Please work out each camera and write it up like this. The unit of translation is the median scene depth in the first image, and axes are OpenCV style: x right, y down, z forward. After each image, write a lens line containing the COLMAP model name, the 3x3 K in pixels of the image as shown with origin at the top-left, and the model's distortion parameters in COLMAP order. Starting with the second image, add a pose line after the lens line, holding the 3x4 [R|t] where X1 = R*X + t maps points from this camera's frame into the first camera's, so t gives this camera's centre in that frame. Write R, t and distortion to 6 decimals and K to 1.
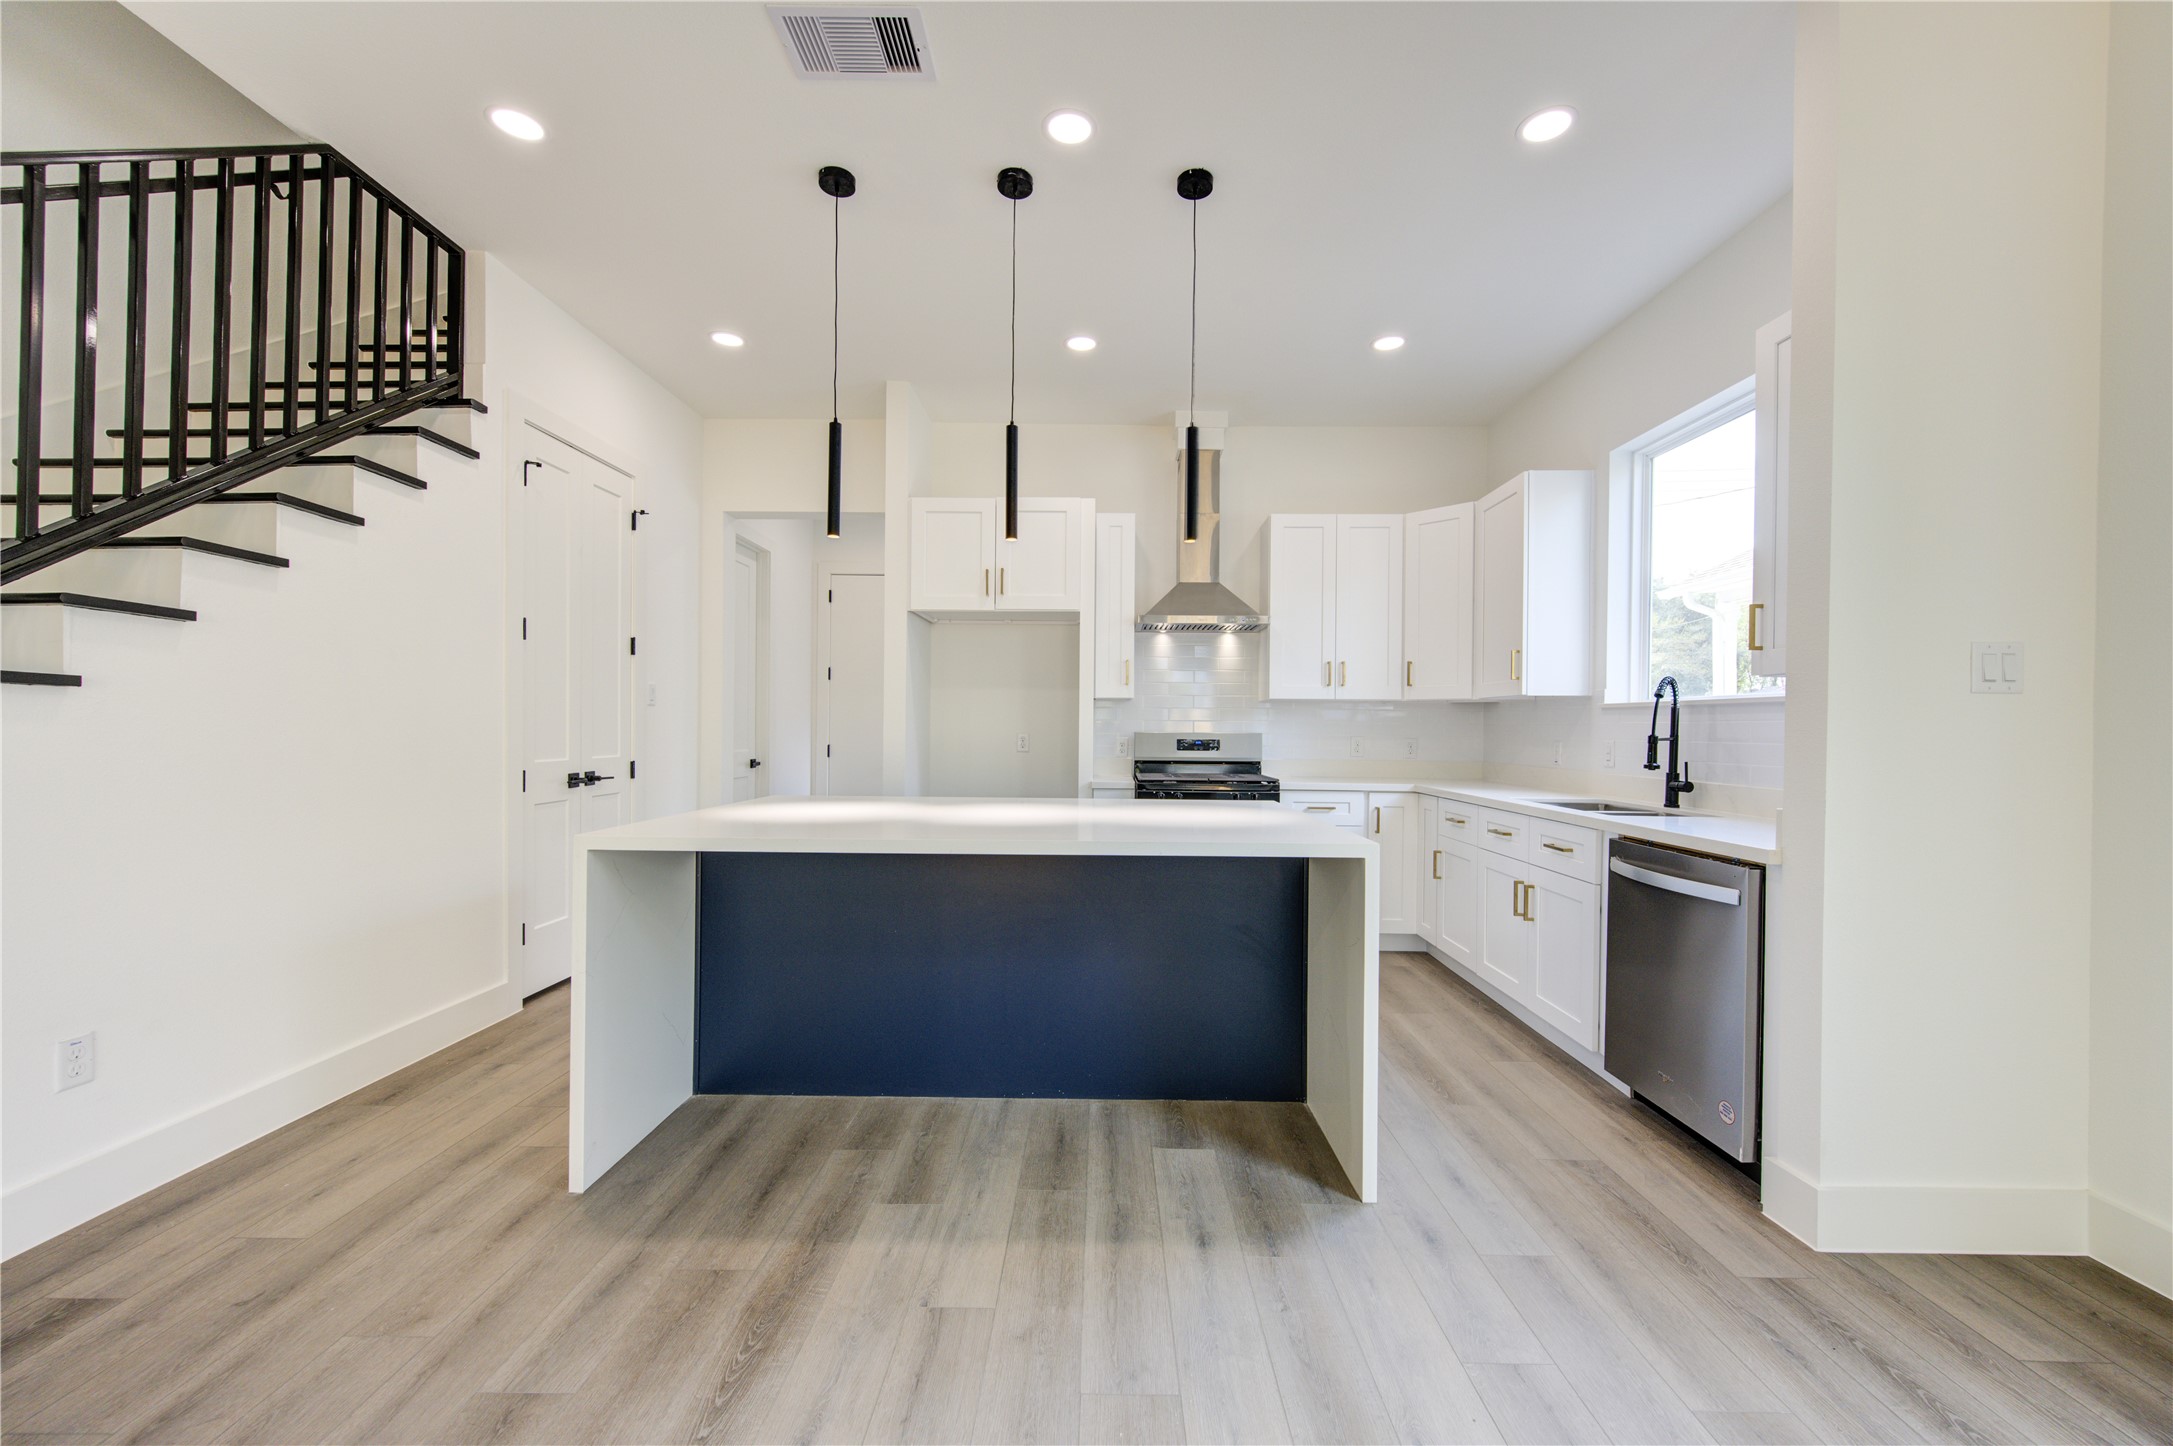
lens RADIAL K [[833.3, 0, 1087.9], [0, 833.3, 731.3], [0, 0, 1]] dist [0.002719, 0.000043]
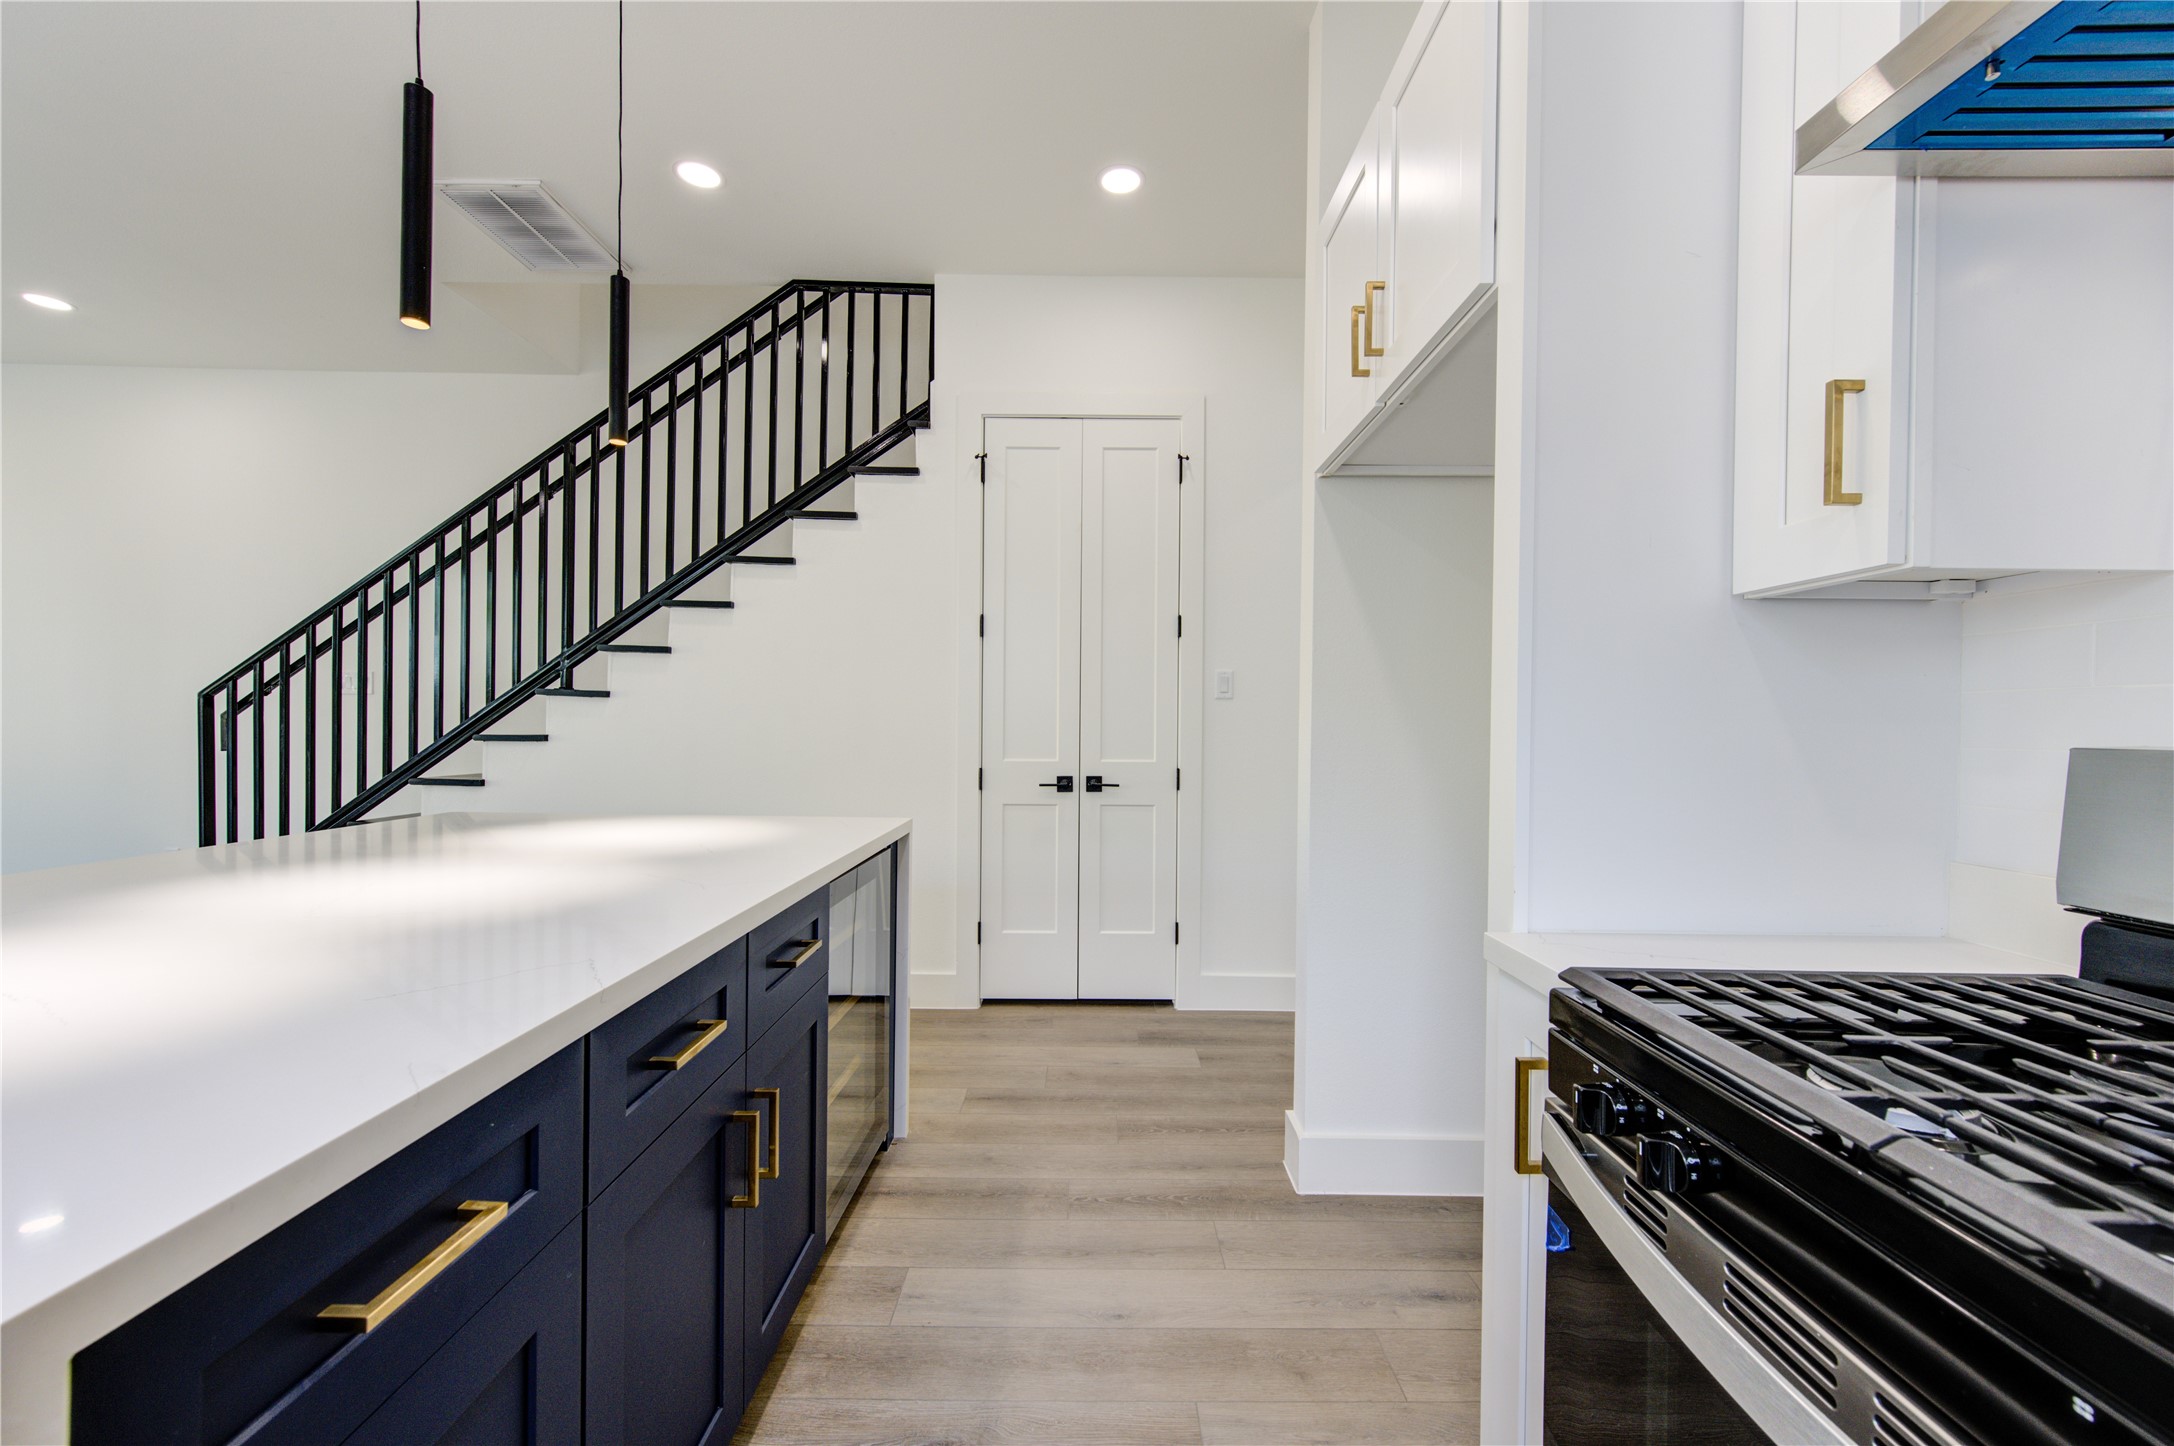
lens RADIAL K [[833.7, 0, 1090.7], [0, 833.7, 718.7], [0, 0, 1]] dist [0.002719, 0.000043]
pose [[0.013018, -0.005285, -0.999901, 0.296989], [-0.015312, 0.999868, -0.005485, -0.007807], [0.999798, 0.015382, 0.012935, 1.035597]]
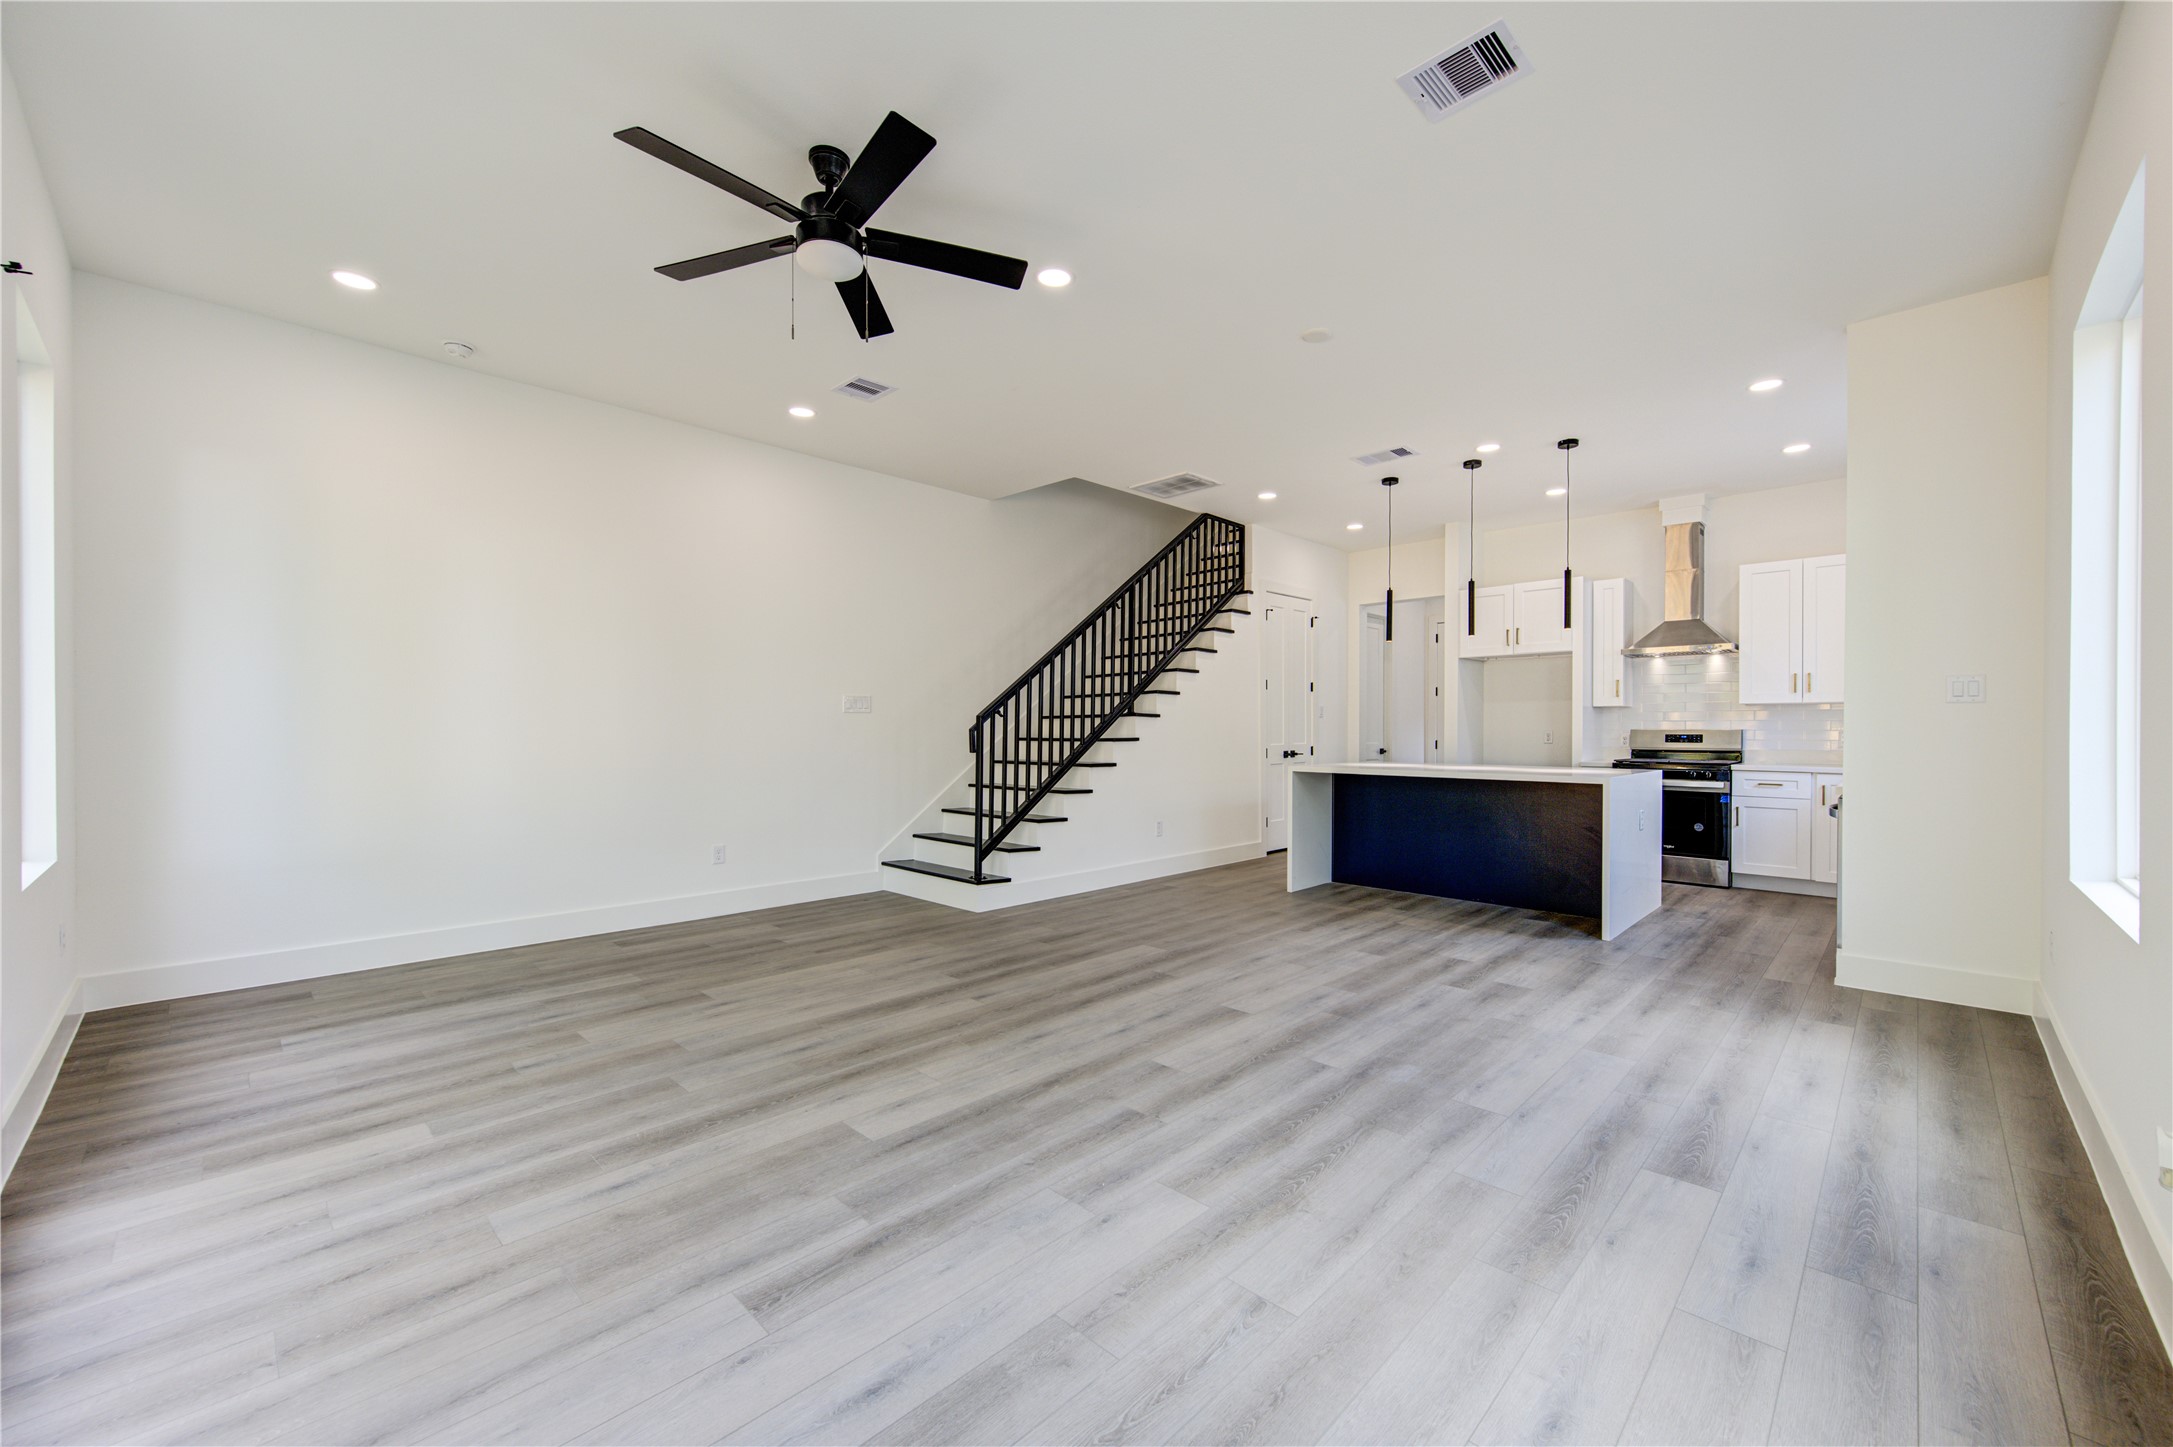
lens RADIAL K [[859.4, 0, 1100.5], [0, 859.4, 731.4], [0, 0, 1]] dist [0.001672, 0.000040]
pose [[0.726009, -0.006250, -0.687657, 0.534722], [0.005174, 0.999980, -0.003627, 0.007001], [0.687666, -0.000924, 0.726027, -0.896561]]
